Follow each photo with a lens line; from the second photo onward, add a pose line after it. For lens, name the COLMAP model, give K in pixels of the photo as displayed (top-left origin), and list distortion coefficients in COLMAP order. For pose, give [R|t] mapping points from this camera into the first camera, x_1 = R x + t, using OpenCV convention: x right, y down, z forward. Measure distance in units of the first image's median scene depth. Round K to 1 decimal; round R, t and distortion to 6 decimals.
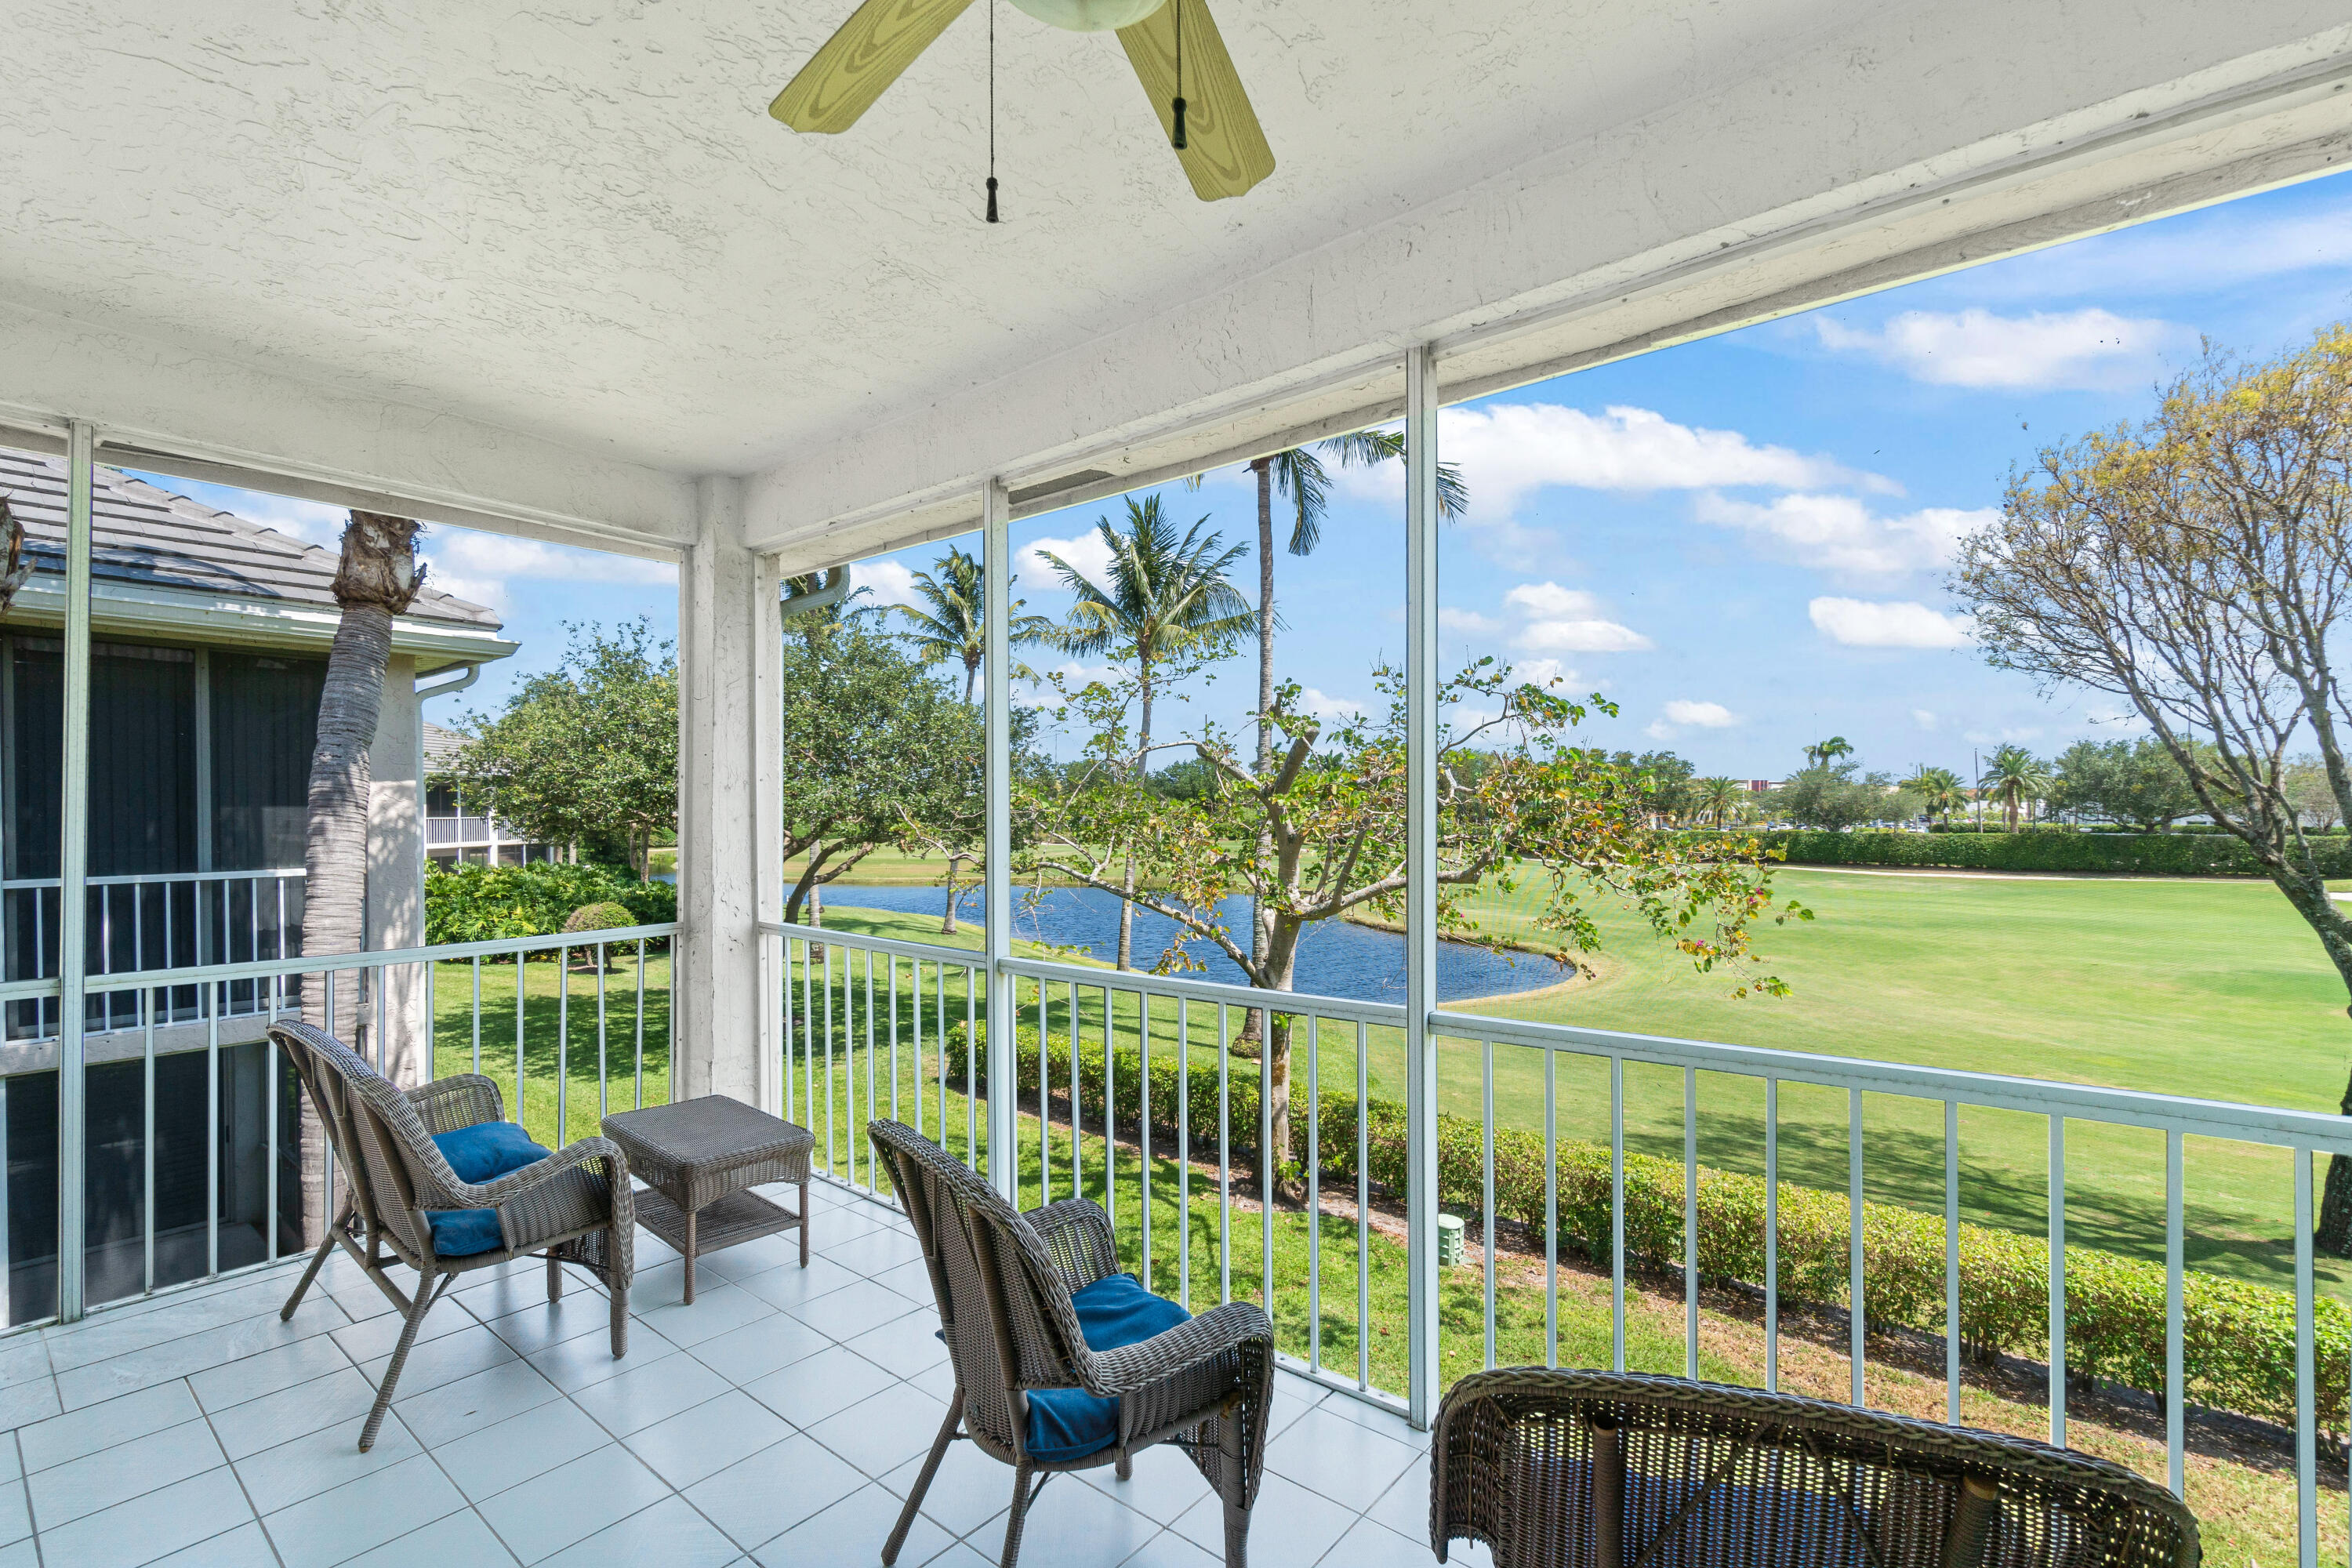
lens RADIAL K [[1023.9, 0, 1172.1], [0, 1023.9, 778.9], [0, 0, 1]] dist [-0.001047, 0.000420]
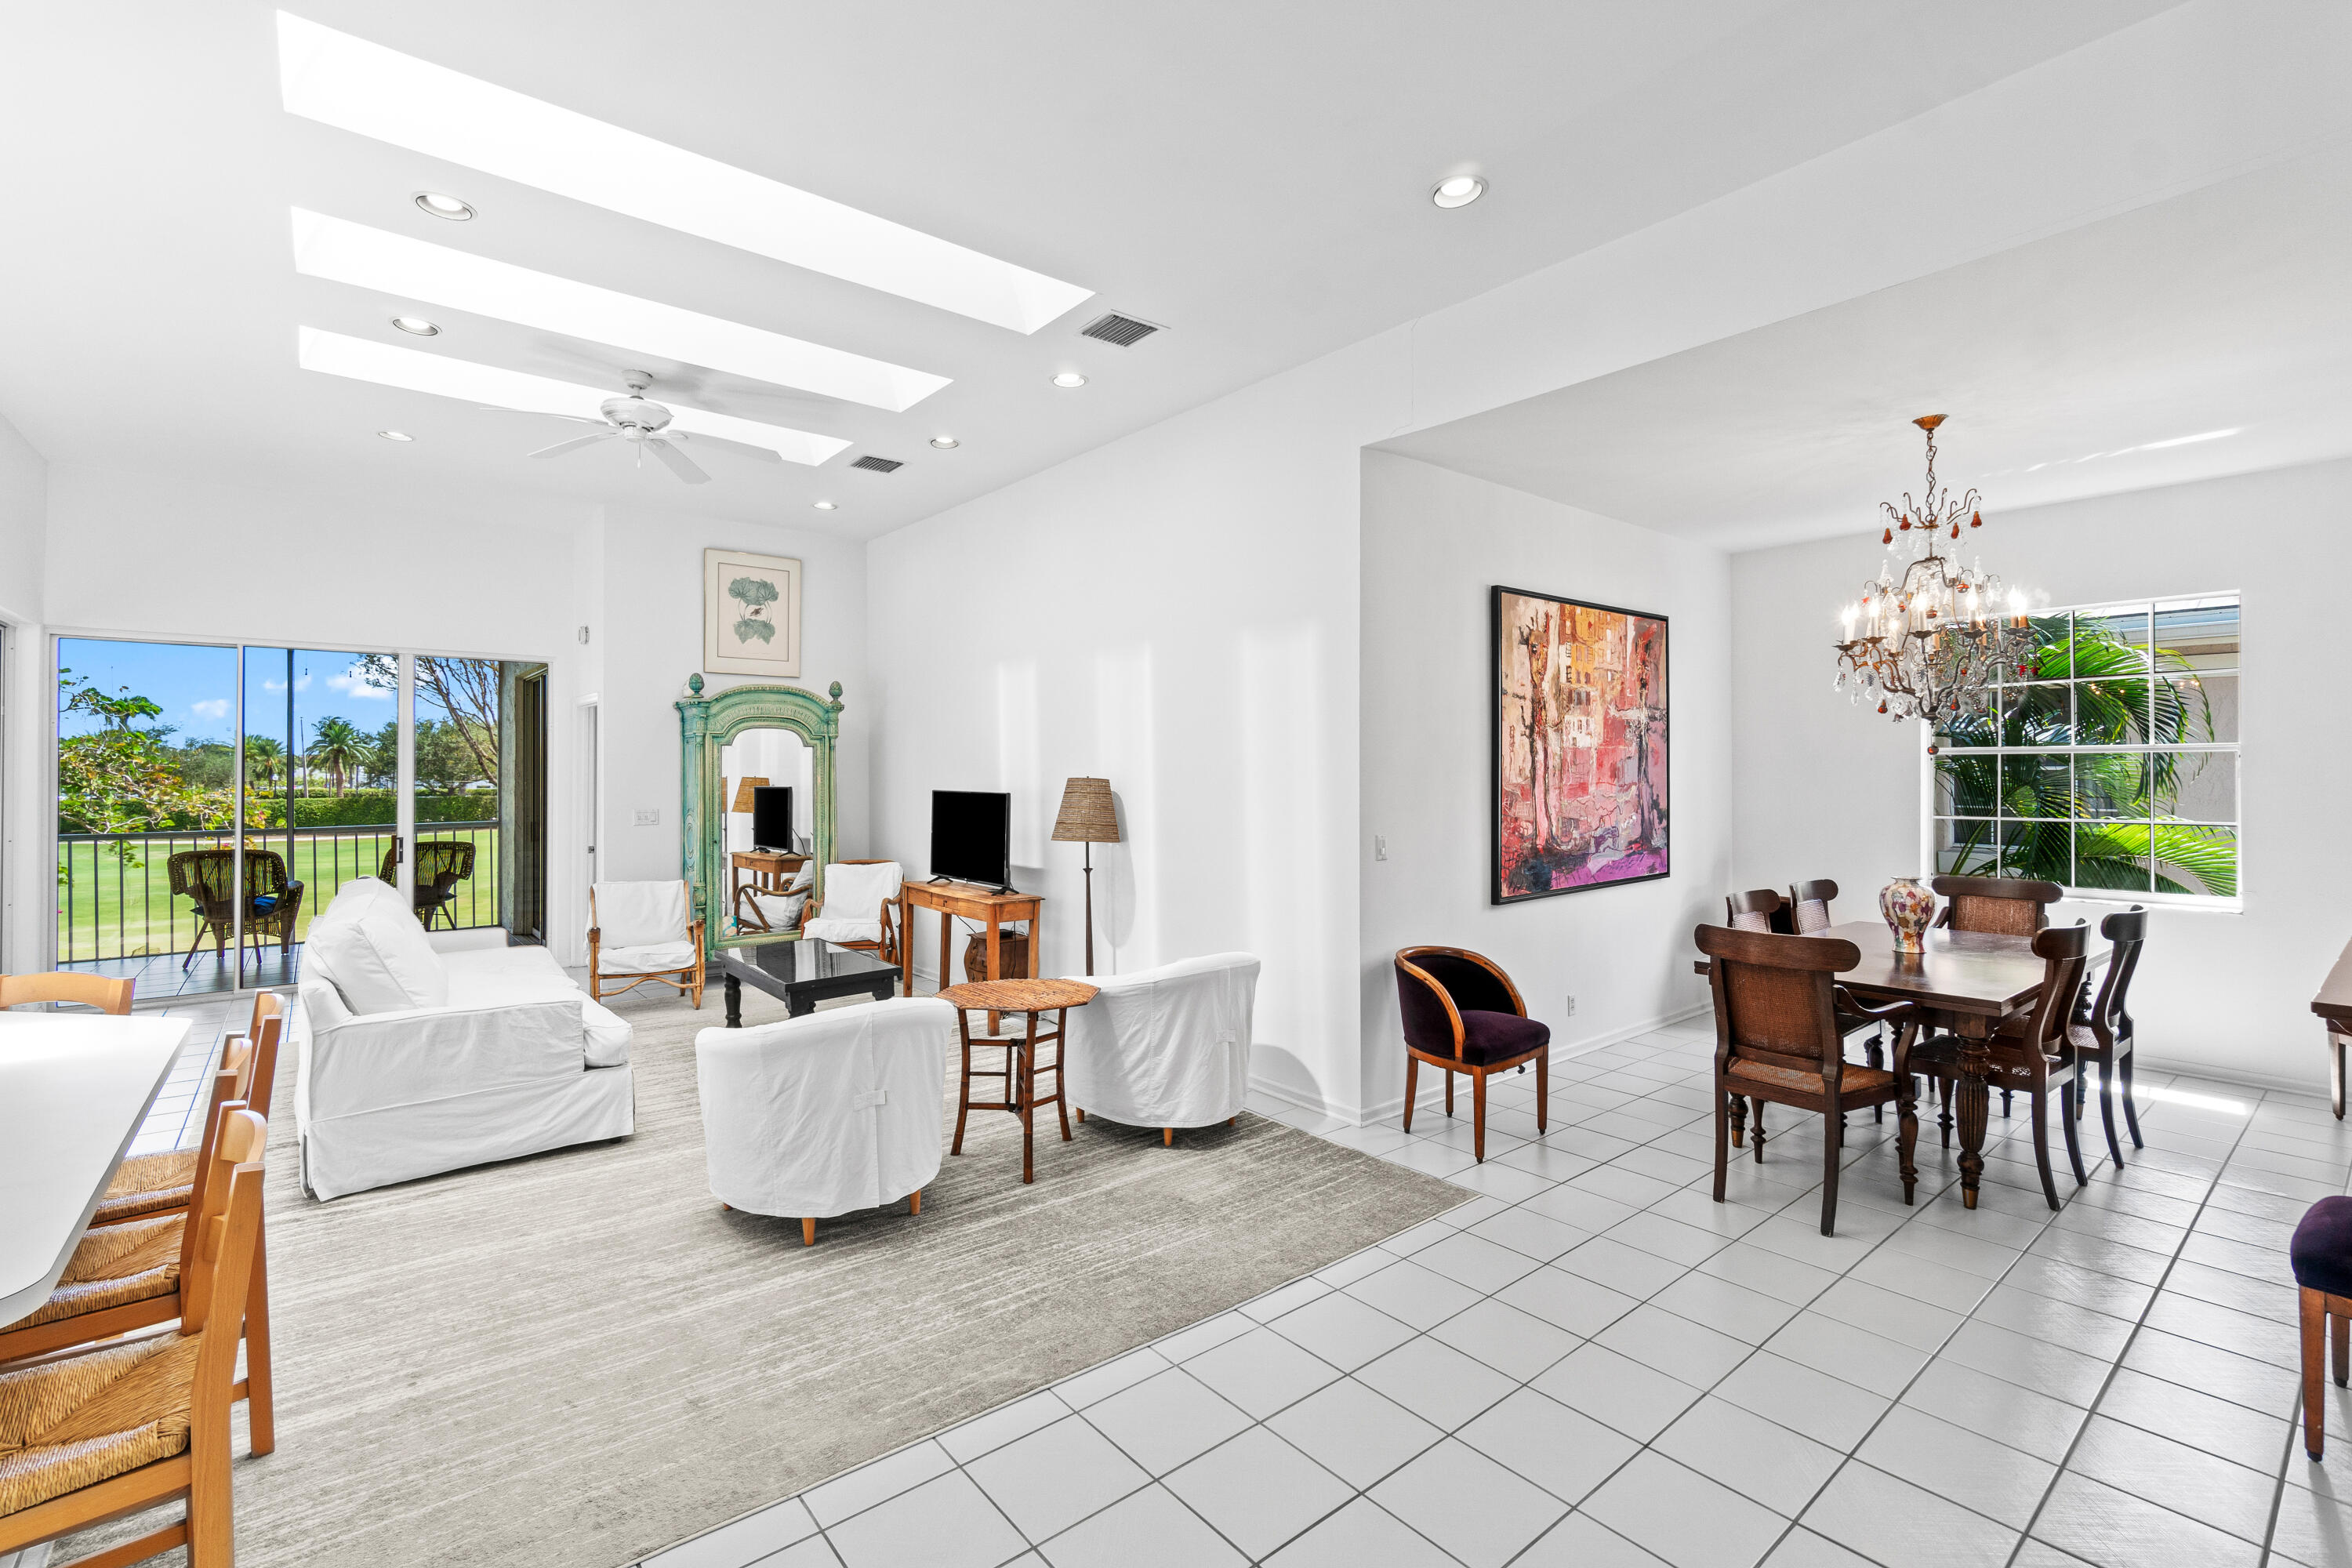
lens RADIAL K [[1039.1, 0, 1172.4], [0, 1039.1, 762.0], [0, 0, 1]] dist [-0.003545, 0.000233]
pose [[0.199035, 0.010184, 0.979940, -0.069709], [-0.026265, 0.999642, -0.005054, -0.002392], [-0.979640, -0.024732, 0.199231, -0.071985]]
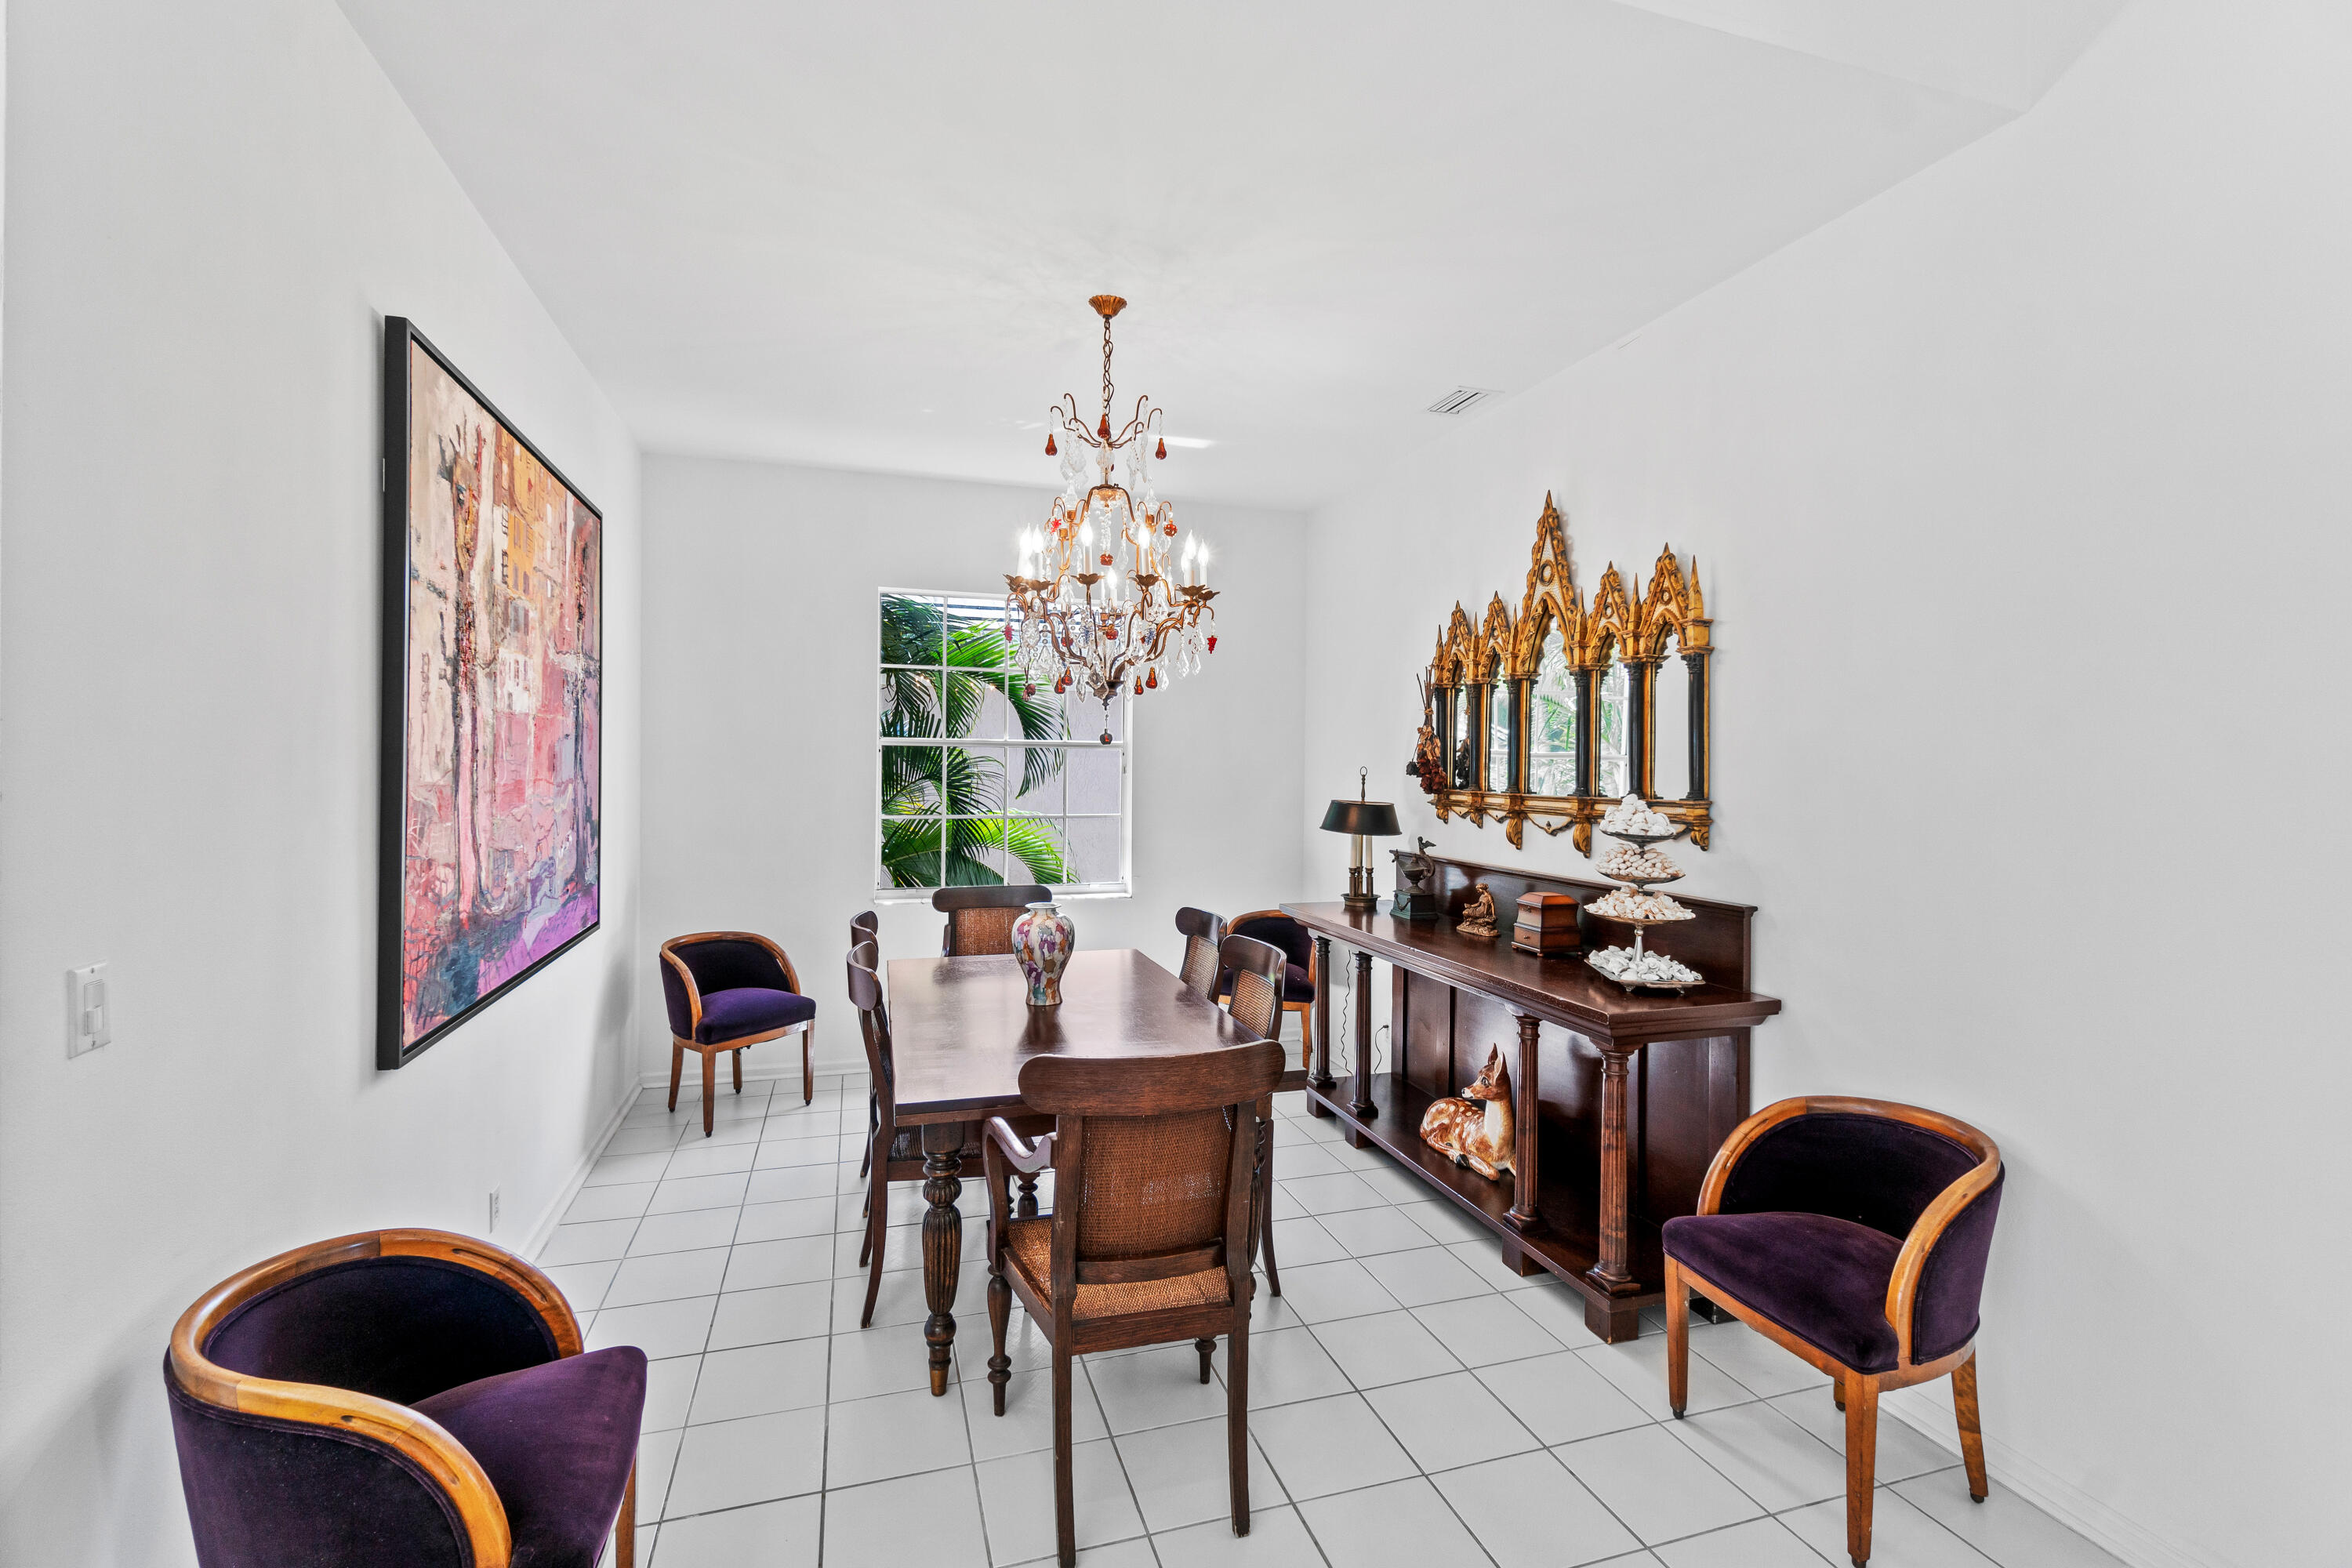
lens RADIAL K [[1023.9, 0, 1172.1], [0, 1023.9, 778.9], [0, 0, 1]] dist [-0.001047, 0.000420]
pose [[-0.833178, -0.014045, 0.552827, -0.050443], [-0.026110, 0.999562, -0.013956, -0.002295], [-0.552389, -0.026062, -0.833179, -0.069611]]
